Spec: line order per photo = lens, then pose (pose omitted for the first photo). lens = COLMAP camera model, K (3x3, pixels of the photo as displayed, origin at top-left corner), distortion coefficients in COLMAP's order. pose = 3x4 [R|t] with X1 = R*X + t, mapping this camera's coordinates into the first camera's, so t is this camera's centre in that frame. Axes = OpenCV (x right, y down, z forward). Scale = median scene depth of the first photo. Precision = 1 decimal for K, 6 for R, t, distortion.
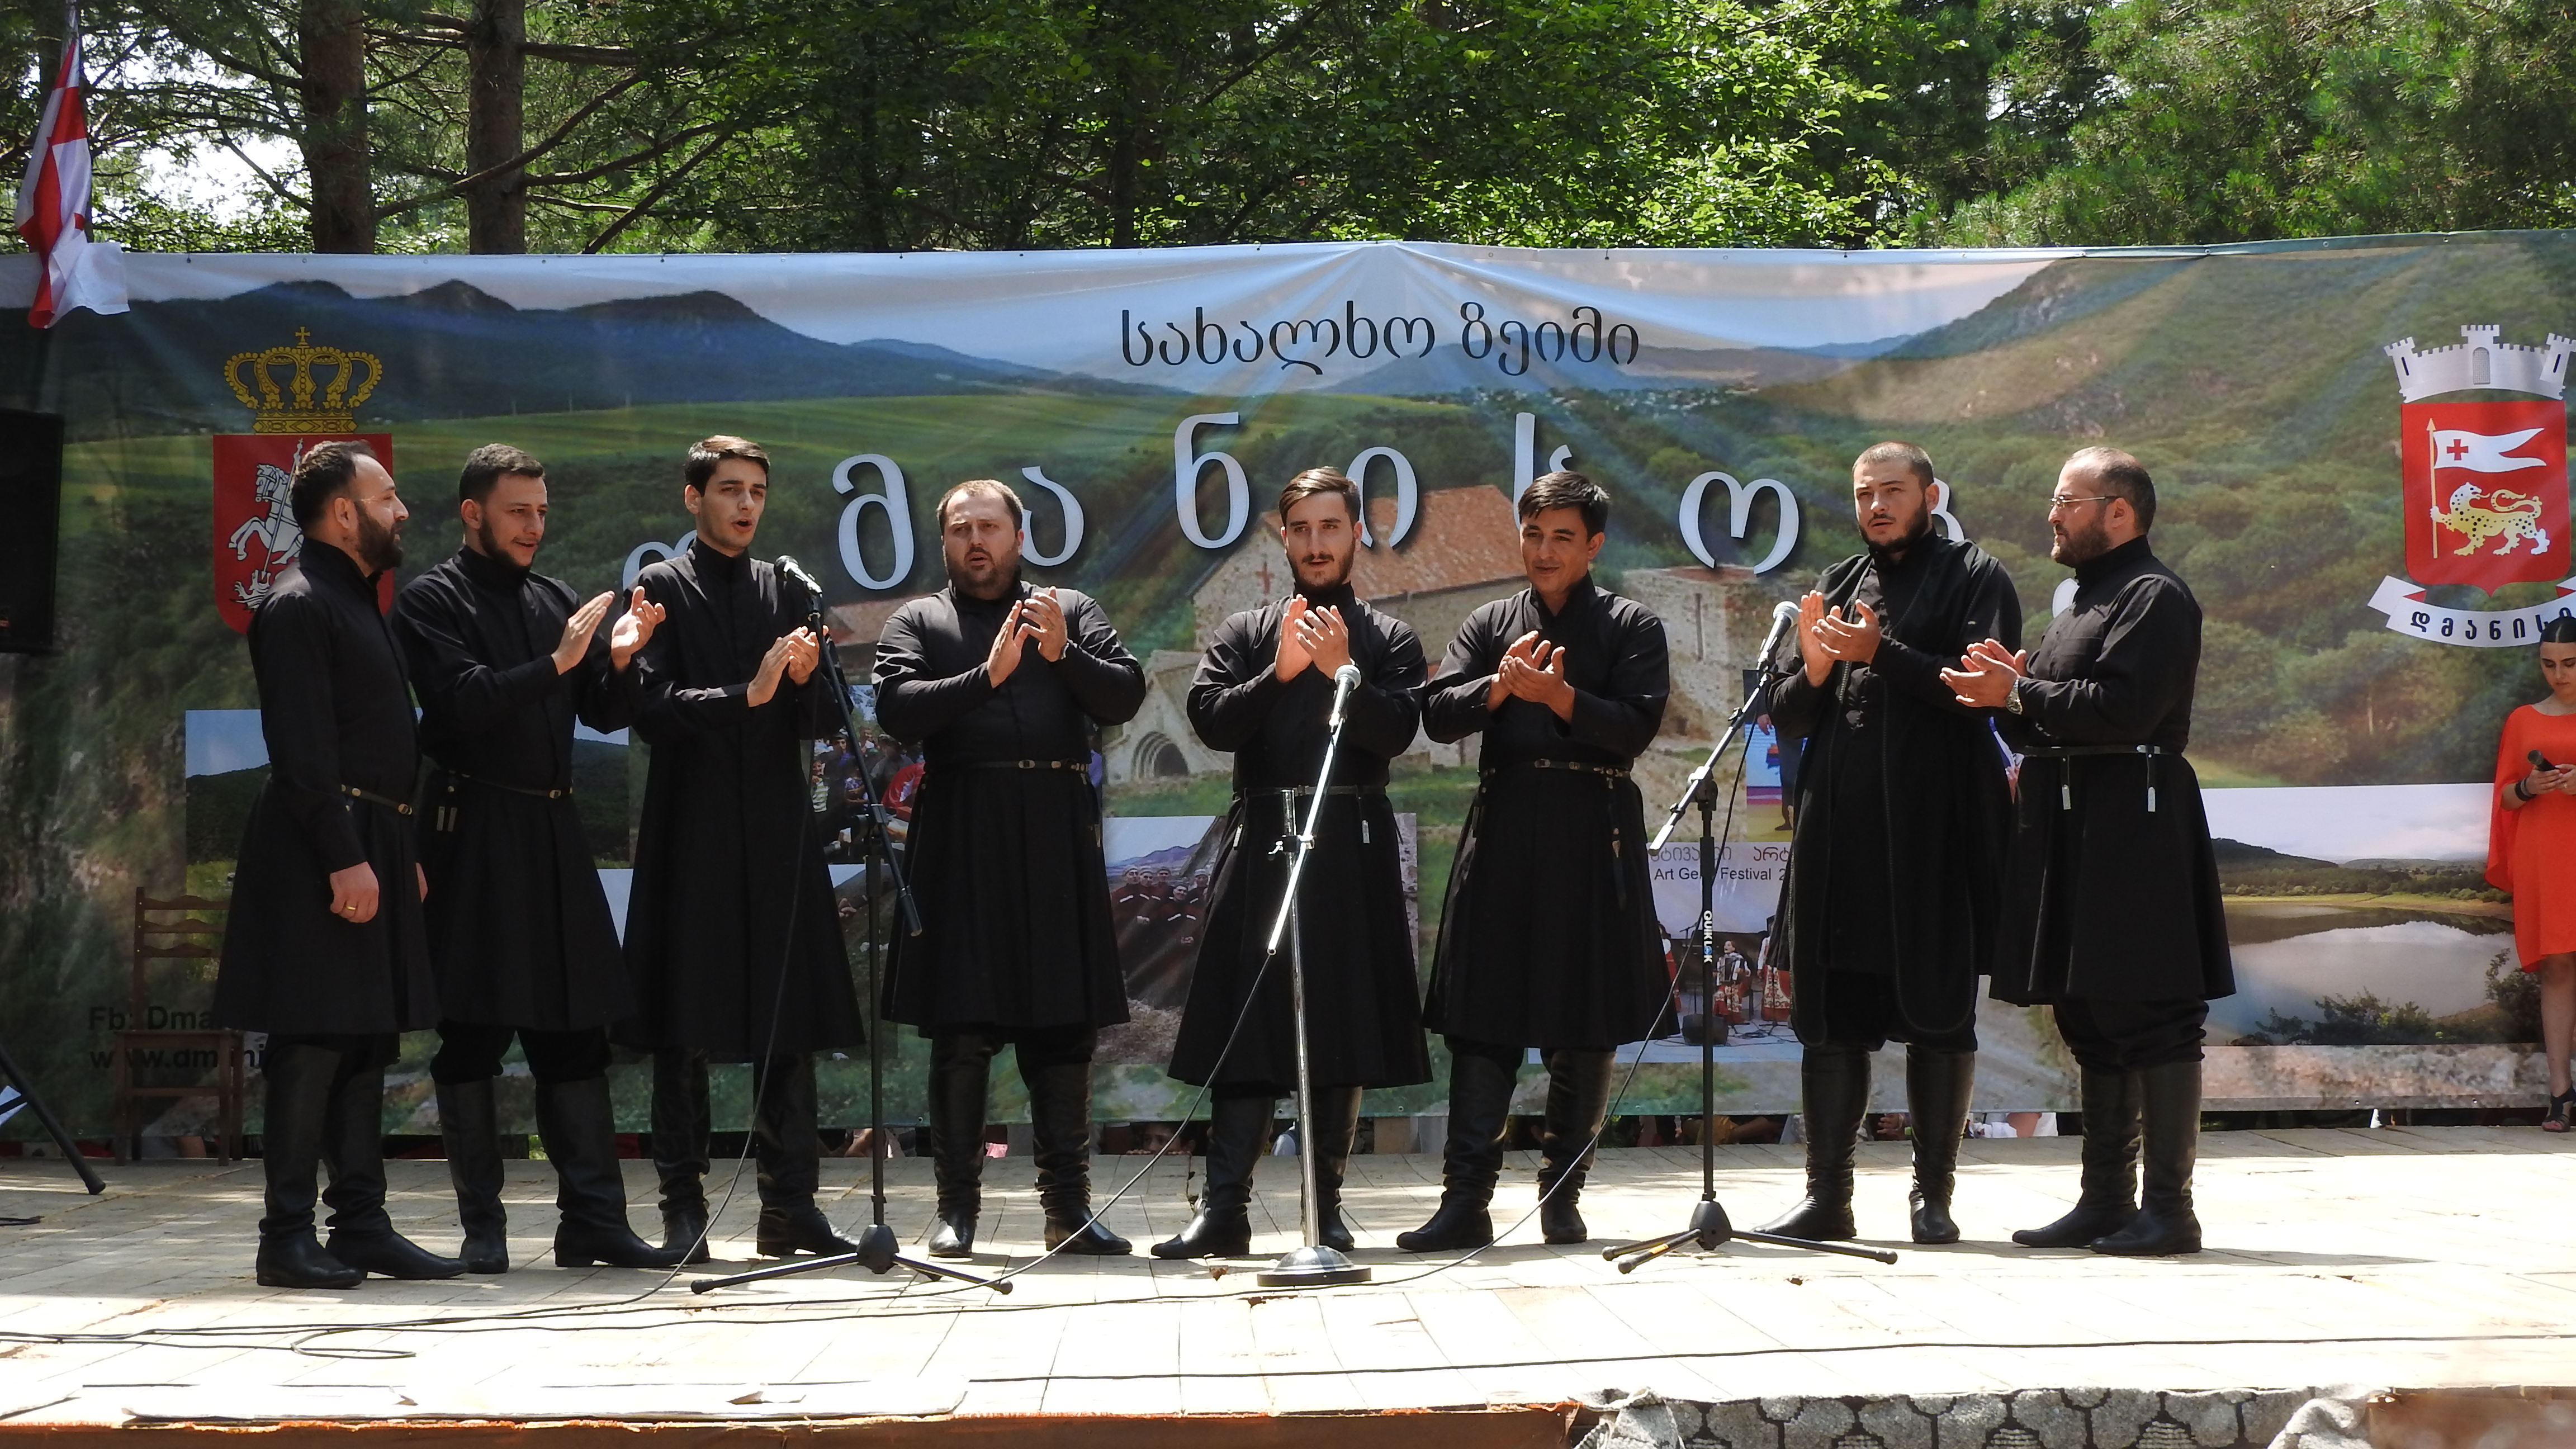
lens RADIAL K [[4960.0, 0, 1288.0], [0, 4960.0, 724.5], [0, 0, 1]] dist [0.043190, -0.221887]
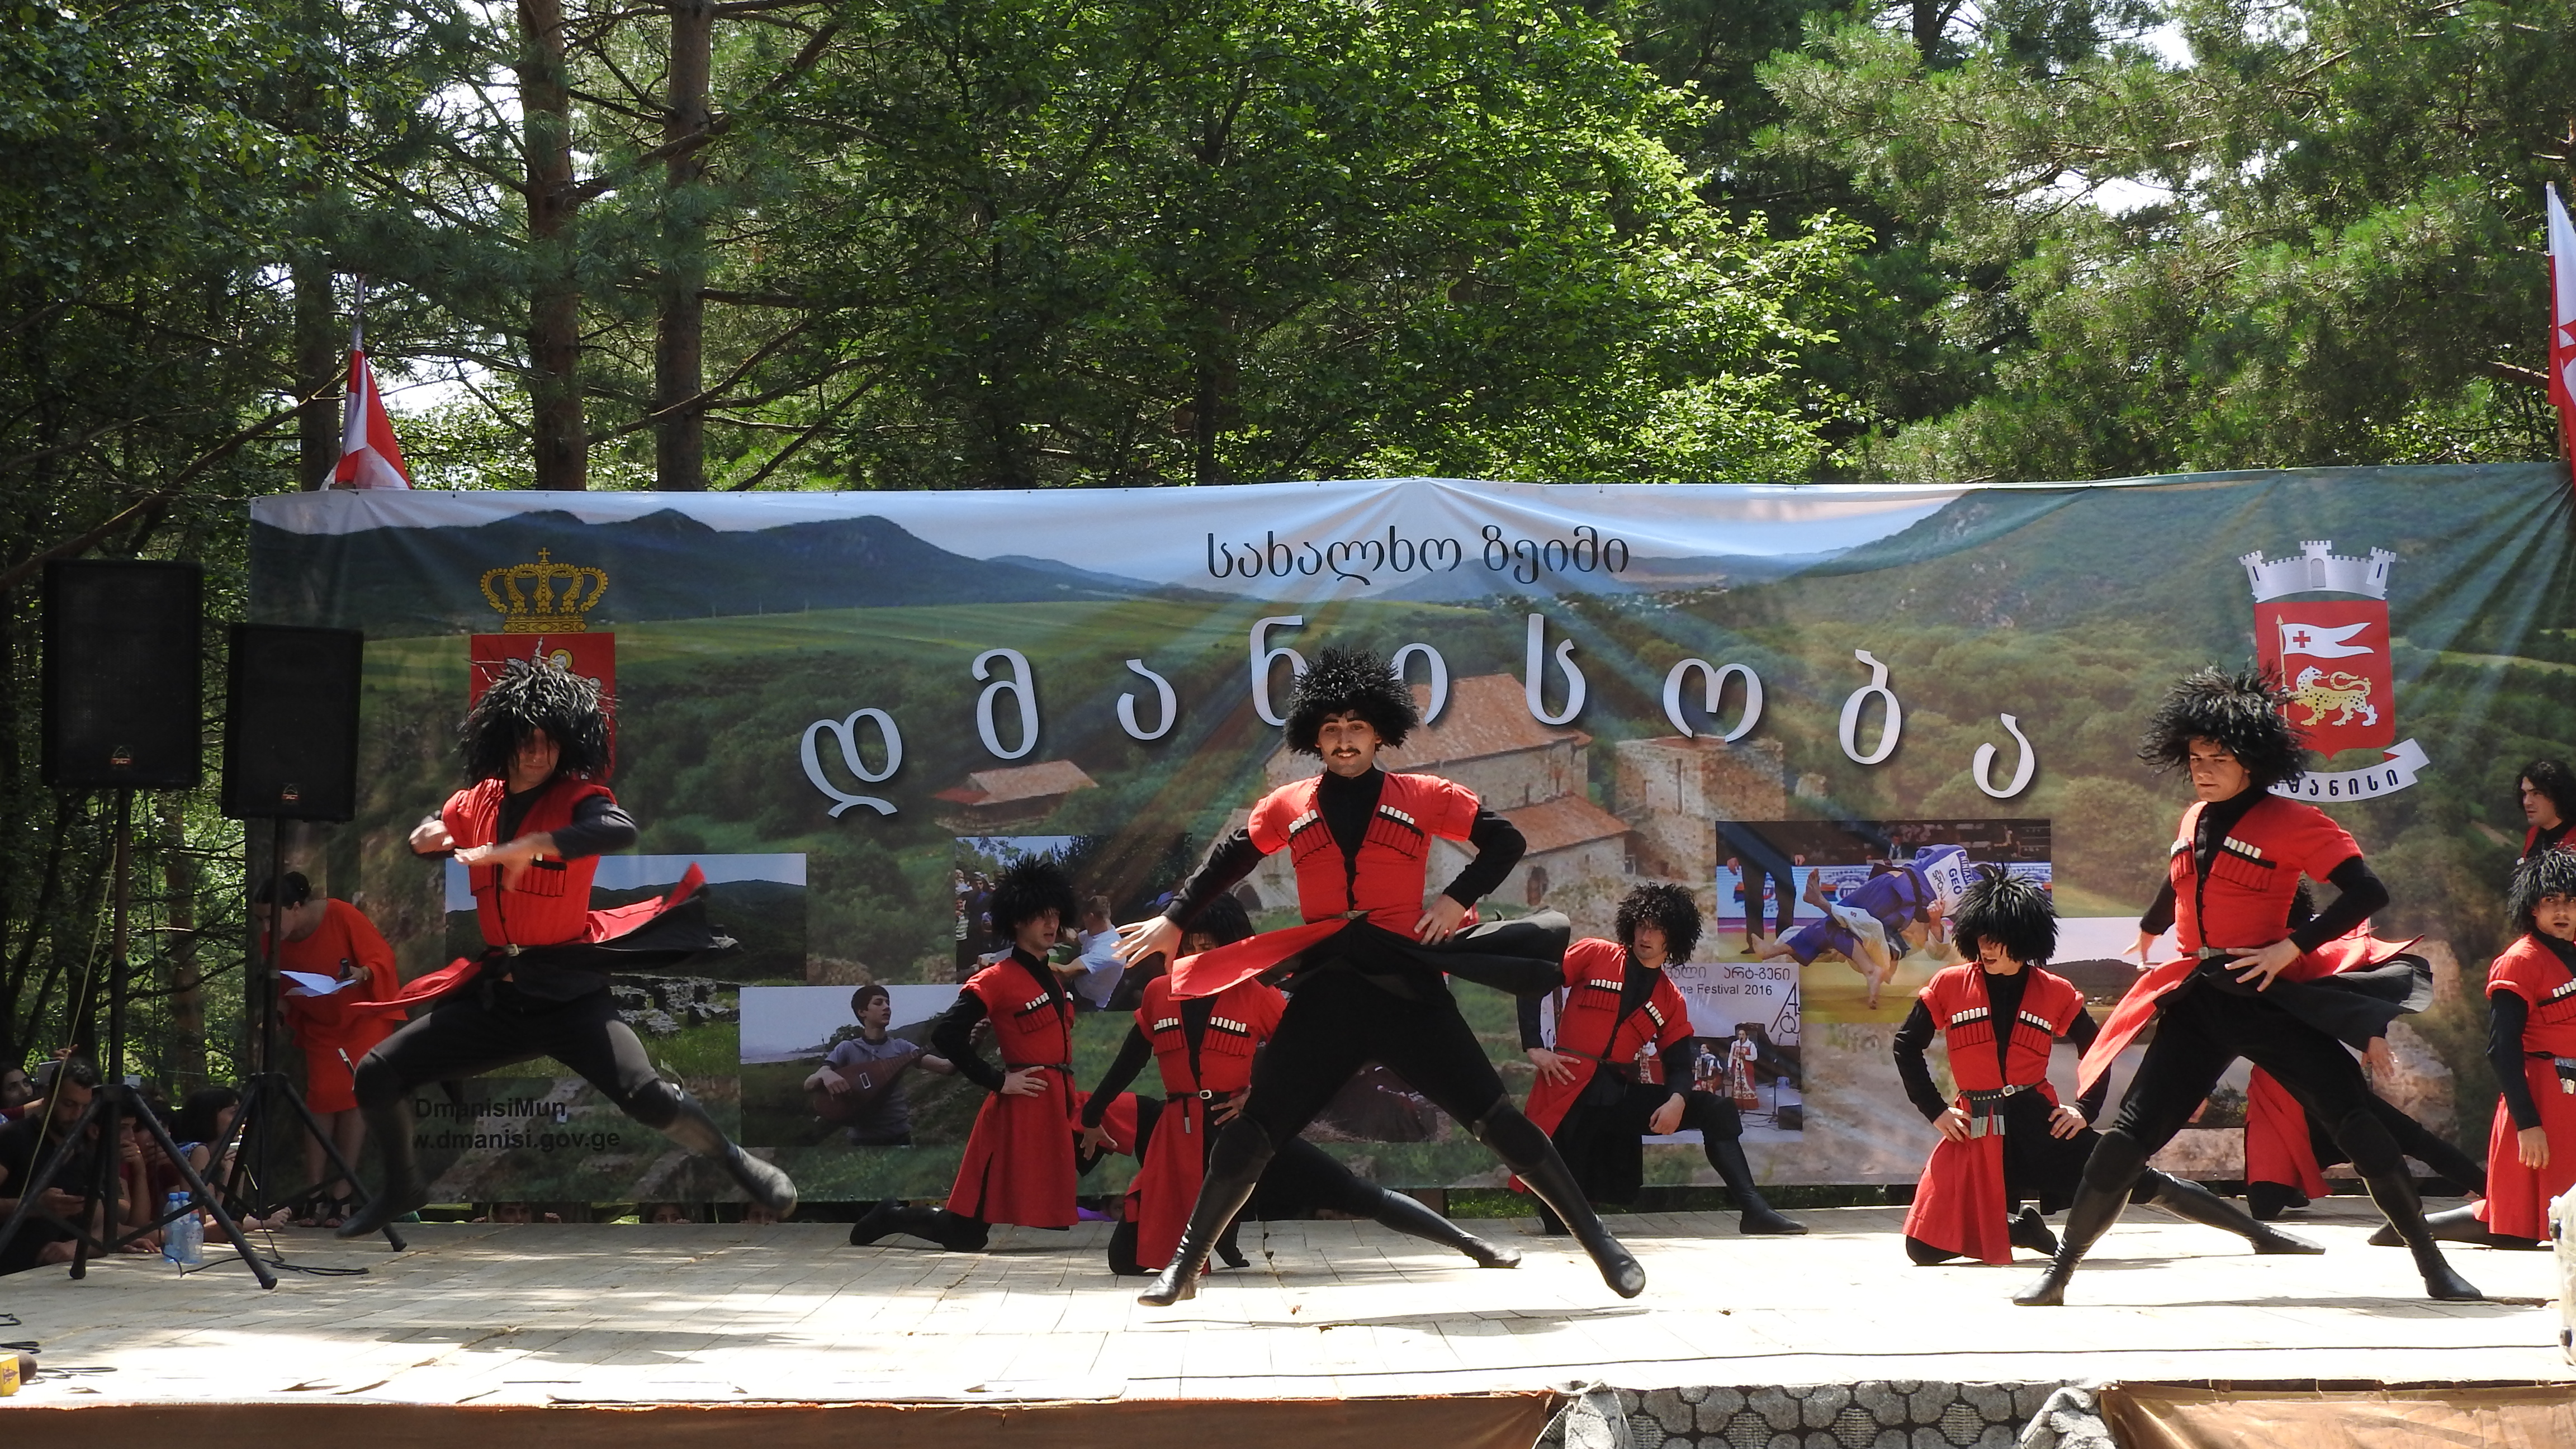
lens RADIAL K [[4917.5, 0, 1278.3], [0, 4917.5, 637.0], [0, 0, 1]] dist [0.009089, 0.239793]
pose [[0.999944, -0.001528, -0.010476, -0.003130], [0.001191, 0.999484, -0.032087, -0.018211], [0.010520, 0.032072, 0.999430, -0.218063]]
